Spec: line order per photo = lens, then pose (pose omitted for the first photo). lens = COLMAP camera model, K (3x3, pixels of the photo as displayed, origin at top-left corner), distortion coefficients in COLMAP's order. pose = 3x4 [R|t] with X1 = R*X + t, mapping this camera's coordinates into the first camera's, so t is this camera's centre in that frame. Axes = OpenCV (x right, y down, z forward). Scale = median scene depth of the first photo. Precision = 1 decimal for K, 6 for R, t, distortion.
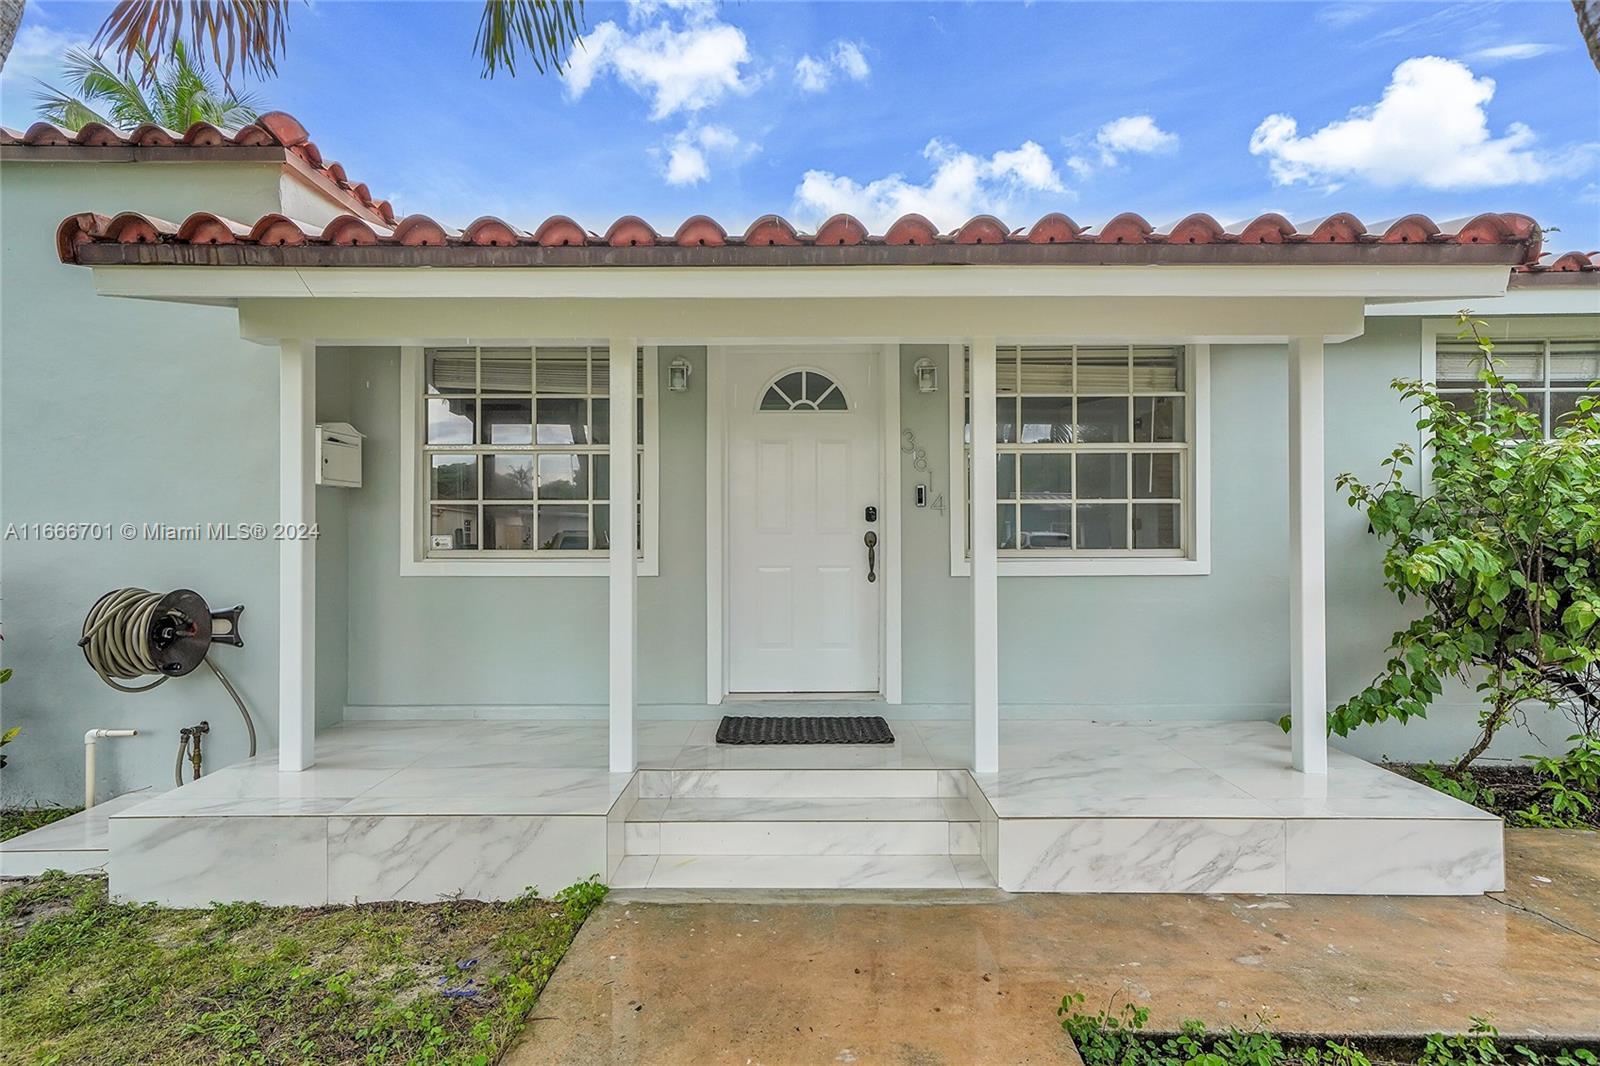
lens RADIAL K [[833.5, 0, 802.0], [0, 833.5, 533.5], [0, 0, 1]] dist [0.017916, 0.001842]
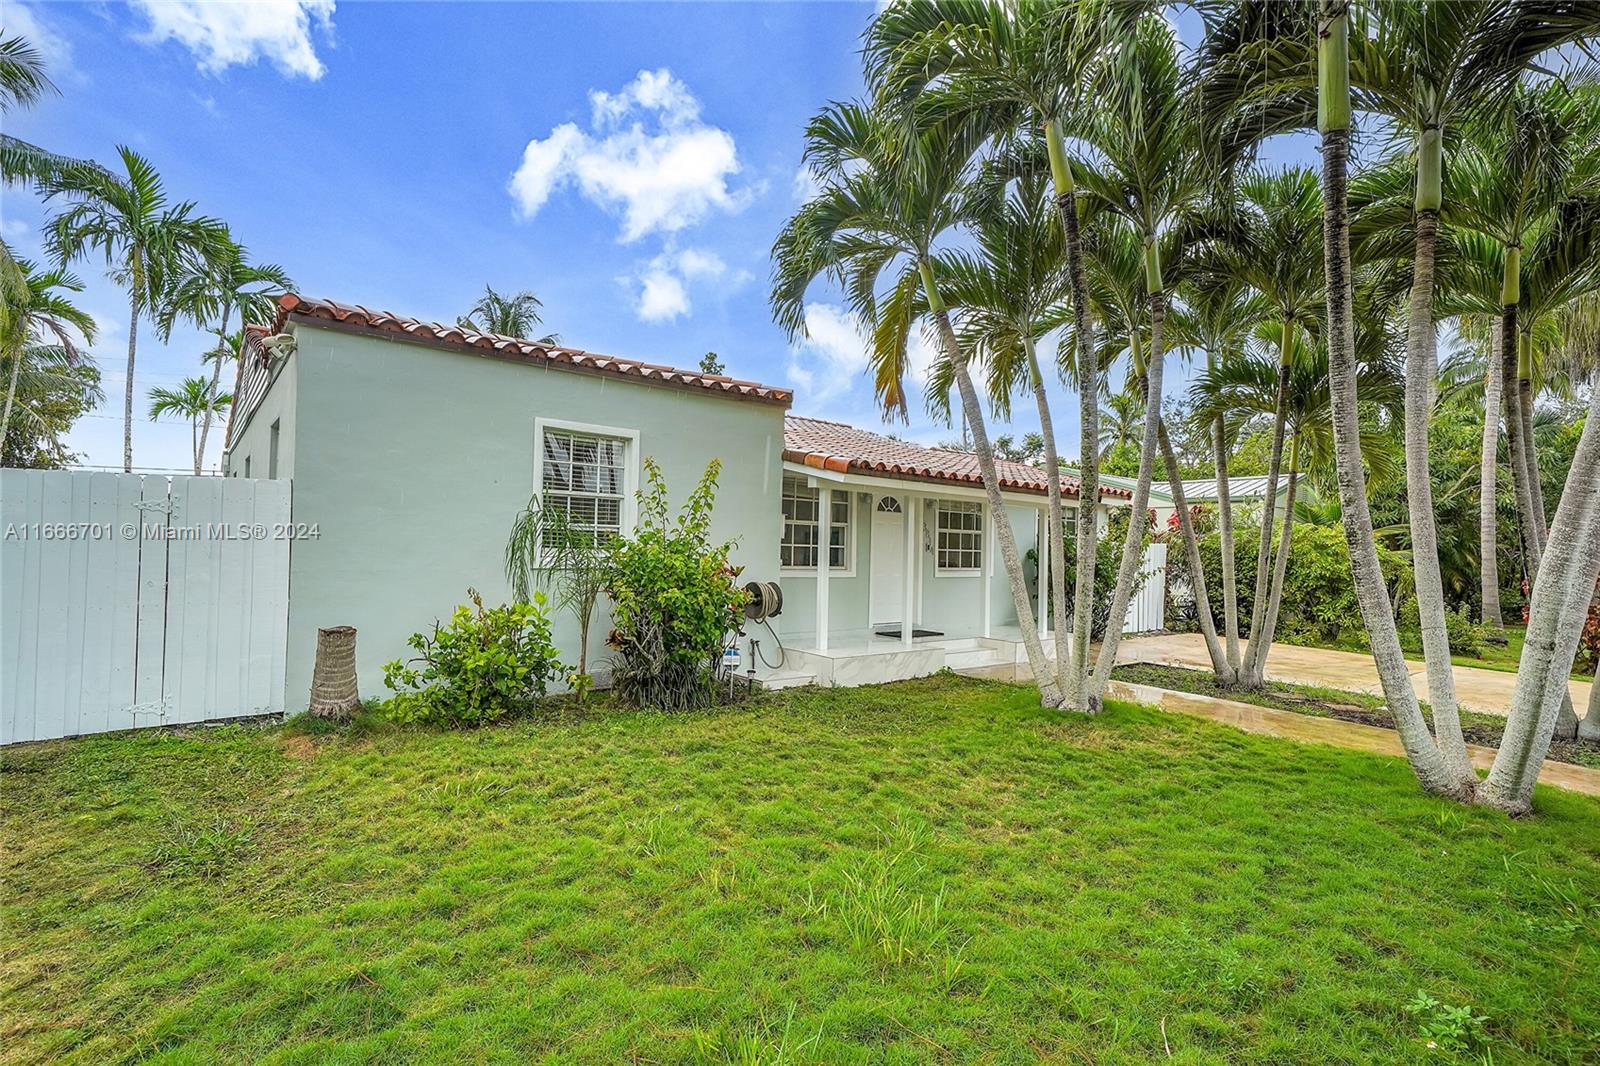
lens RADIAL K [[781.6, 0, 793.4], [0, 781.6, 537.0], [0, 0, 1]] dist [0.012886, 0.000368]
pose [[0.788402, 0.033746, 0.614235, -2.142081], [-0.033122, 0.999374, -0.012392, -0.043351], [-0.614269, -0.010574, 0.789026, -0.881704]]
